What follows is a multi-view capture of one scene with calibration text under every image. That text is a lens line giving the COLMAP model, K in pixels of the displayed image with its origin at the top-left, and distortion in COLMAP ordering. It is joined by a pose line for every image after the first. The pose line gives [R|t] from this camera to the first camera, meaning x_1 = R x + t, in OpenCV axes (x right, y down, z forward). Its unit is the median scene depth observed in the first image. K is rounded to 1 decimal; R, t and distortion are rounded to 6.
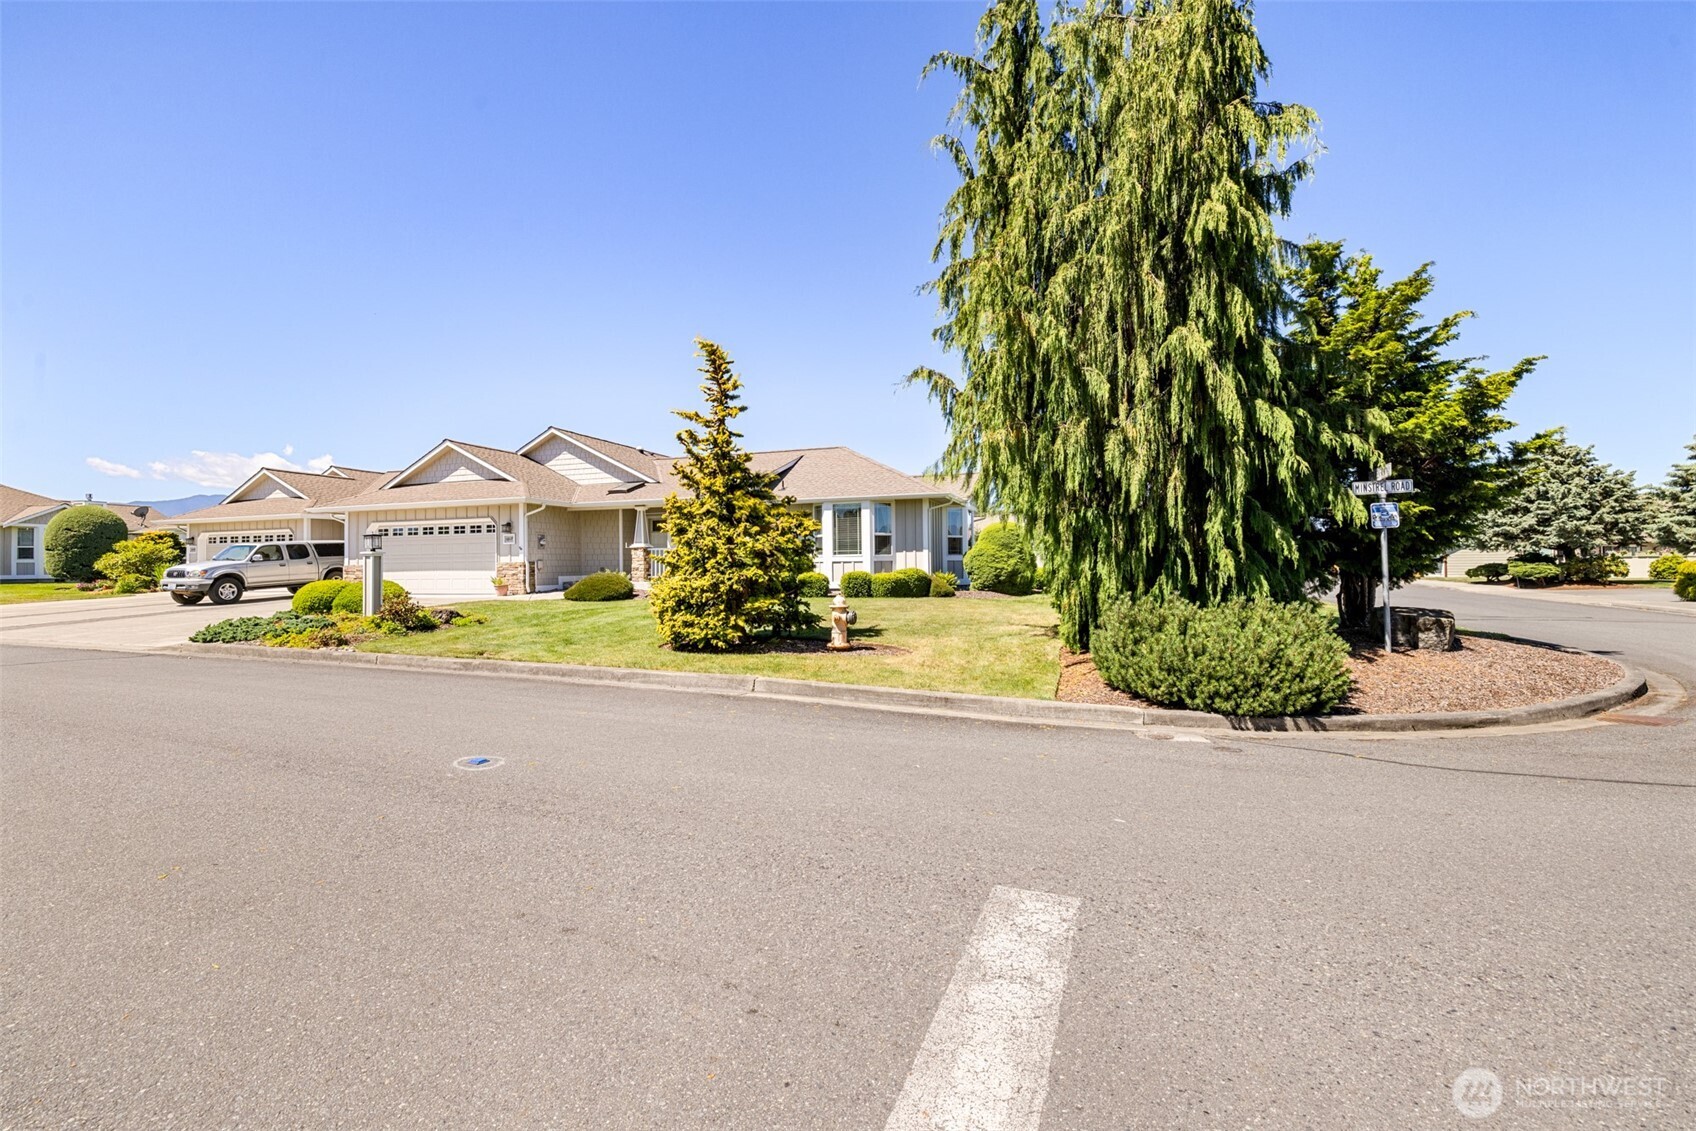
lens RADIAL K [[717.5, 0, 843.1], [0, 717.5, 562.0], [0, 0, 1]] dist [-0.001326, 0.001040]
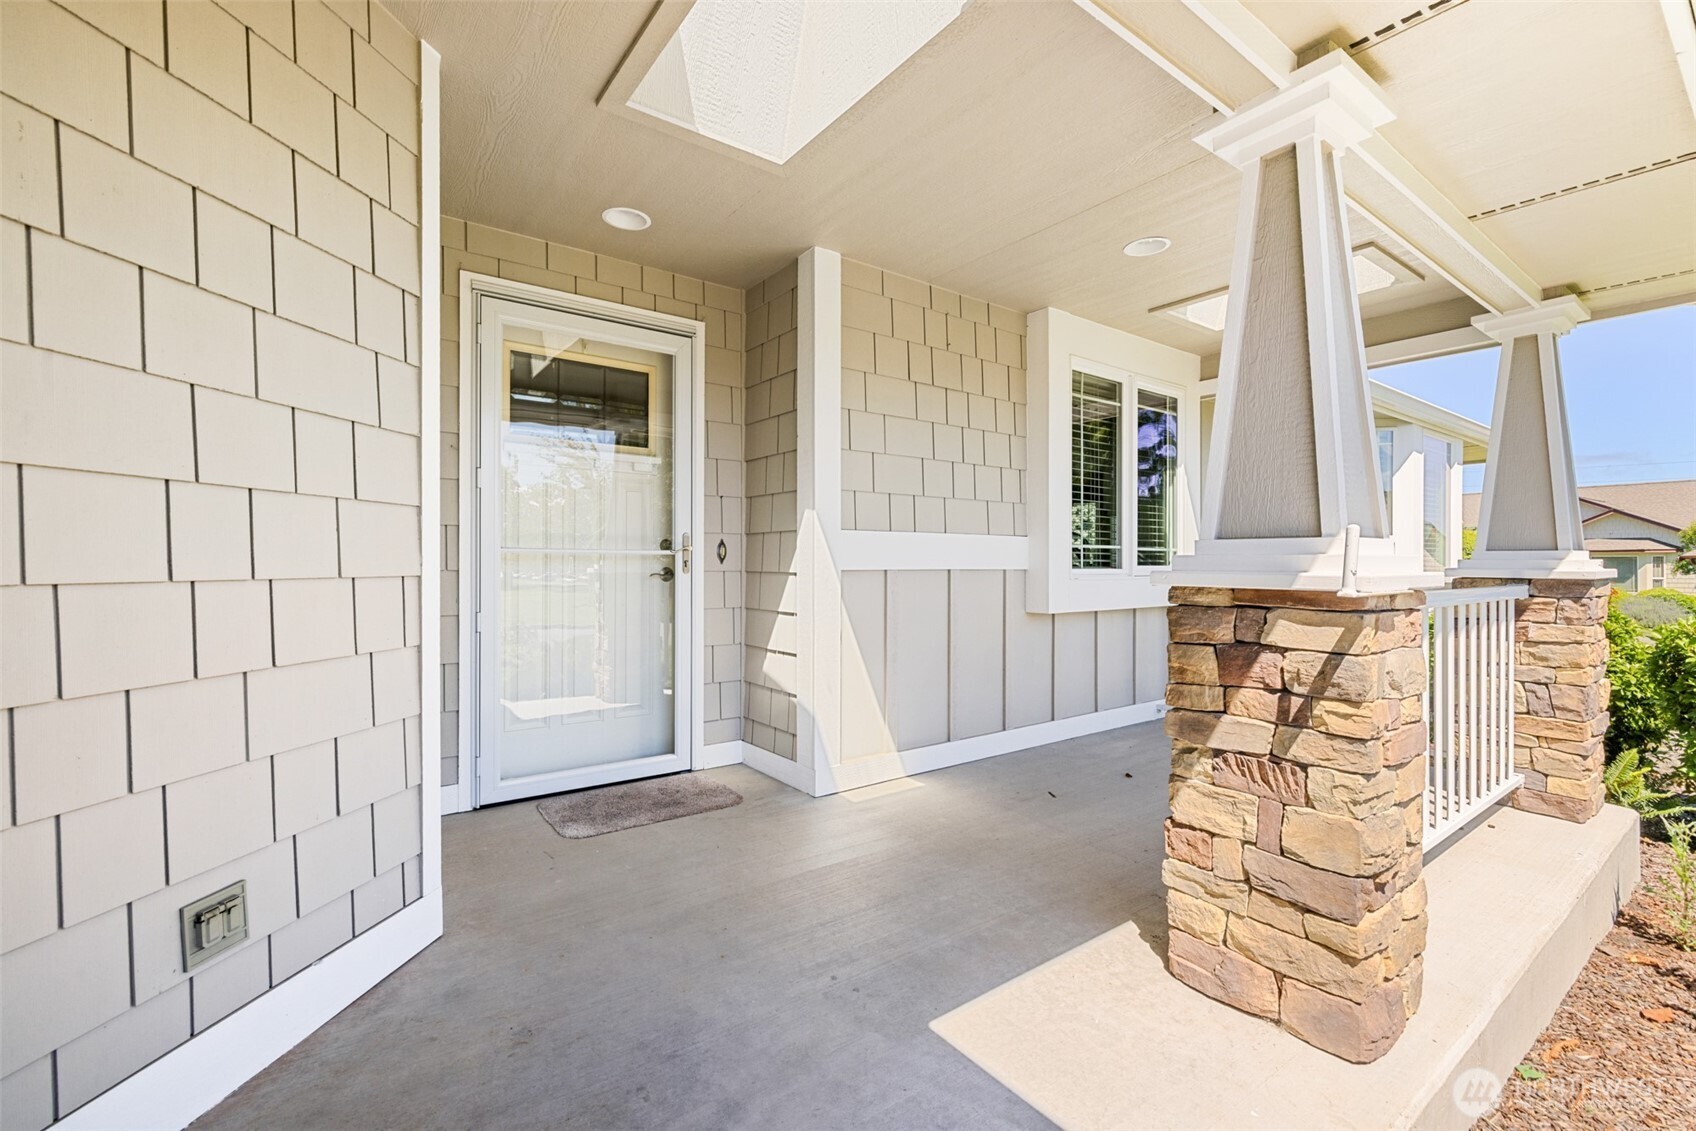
lens RADIAL K [[717.5, 0, 843.1], [0, 717.5, 562.0], [0, 0, 1]] dist [-0.001326, 0.001040]
pose [[0.563691, 0.013464, 0.825876, -0.368226], [-0.012767, 0.999890, -0.007587, -0.021061], [-0.825887, -0.006267, 0.563801, 0.956105]]
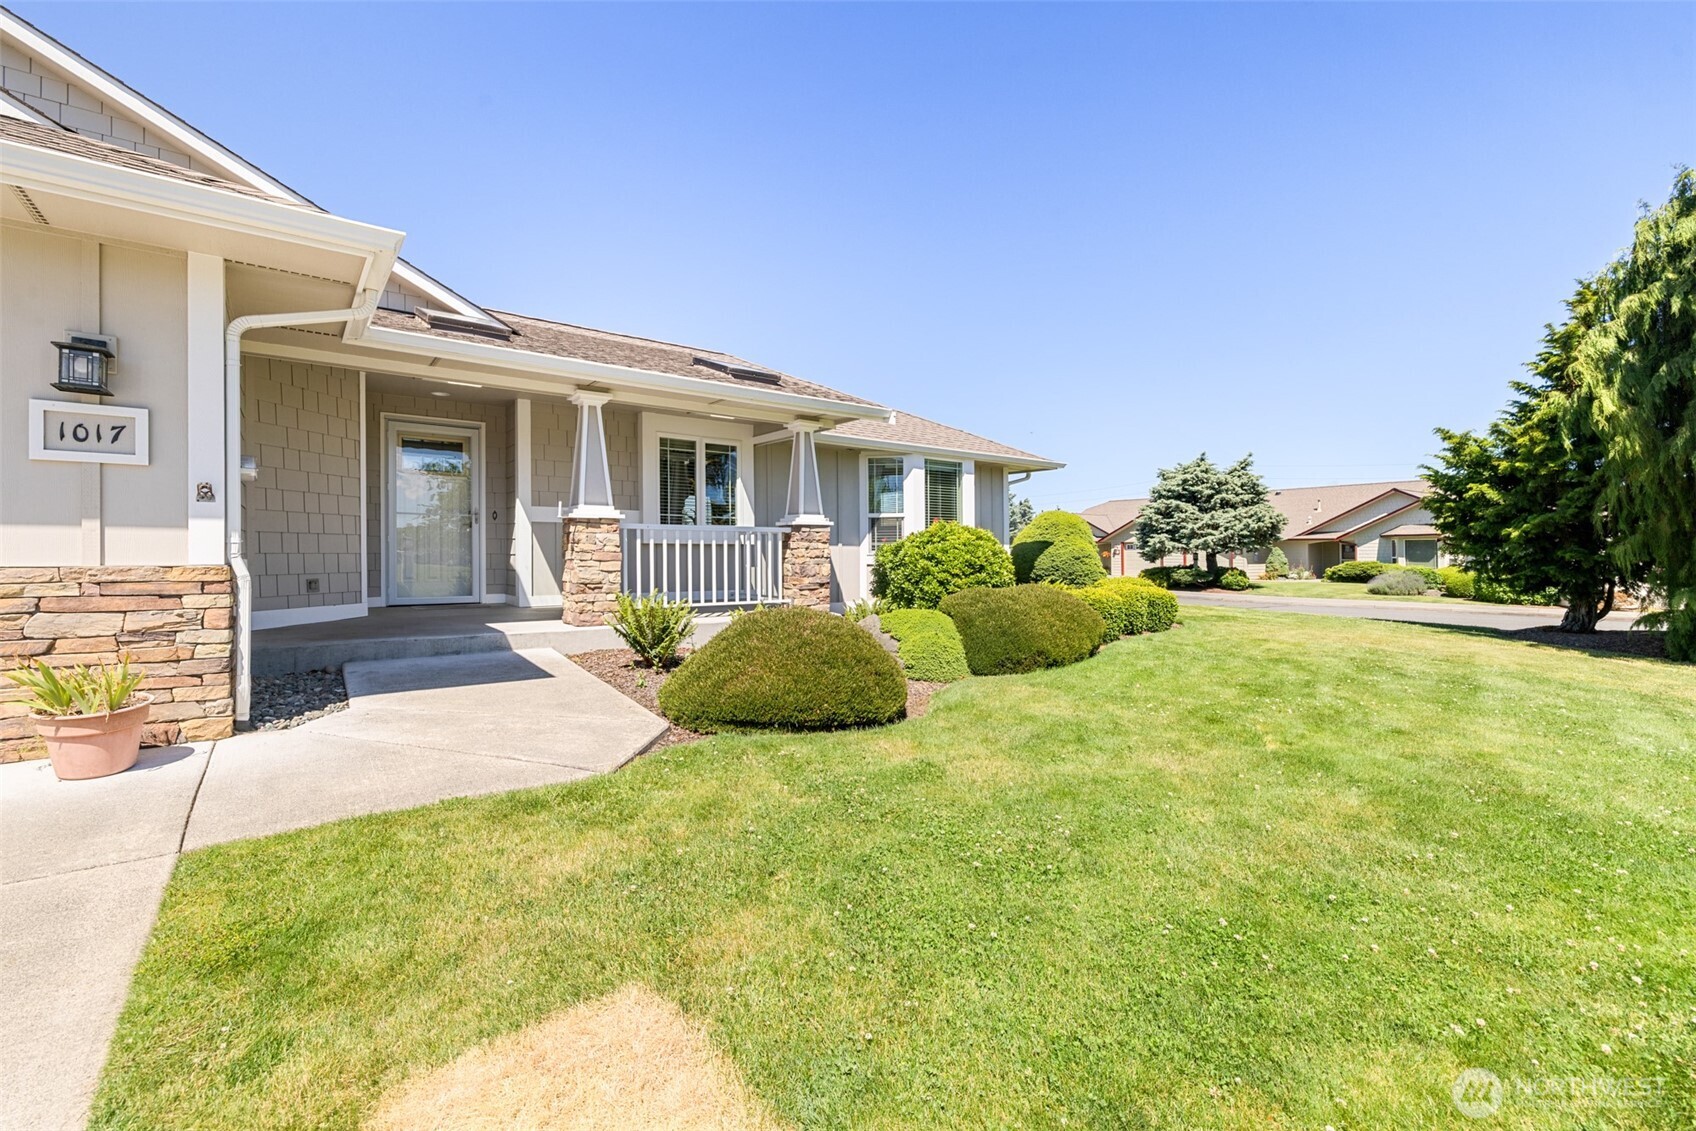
lens RADIAL K [[717.5, 0, 843.1], [0, 717.5, 562.0], [0, 0, 1]] dist [-0.001326, 0.001040]
pose [[0.557179, 0.002490, 0.830389, -0.469598], [-0.014035, 0.999881, 0.006419, -0.004127], [-0.830274, -0.015231, 0.557147, 0.693752]]
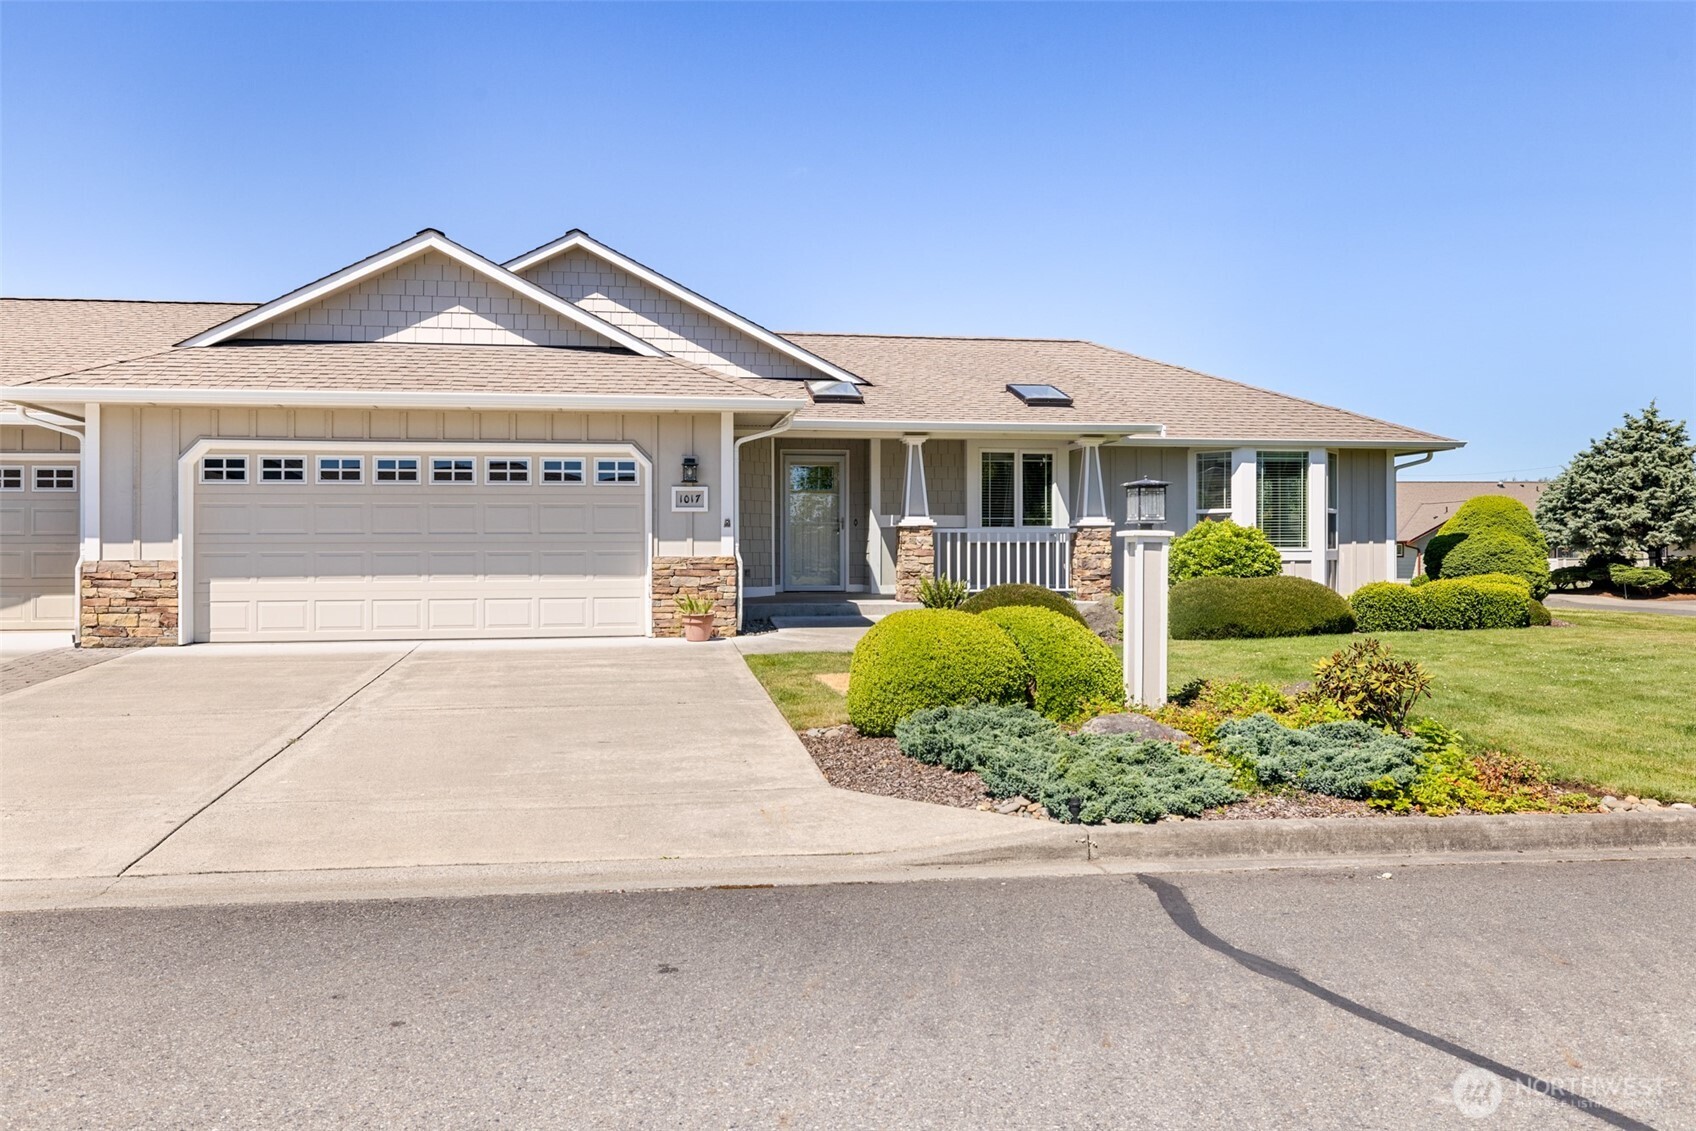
lens RADIAL K [[1275.3, 0, 848.0], [0, 1275.3, 565.5], [0, 0, 1]] dist [-0.043537, -0.000491]
pose [[0.878038, 0.004672, 0.478568, -0.674824], [-0.008087, 0.999954, 0.005075, 0.000865], [-0.478522, -0.008326, 0.878036, 0.302475]]
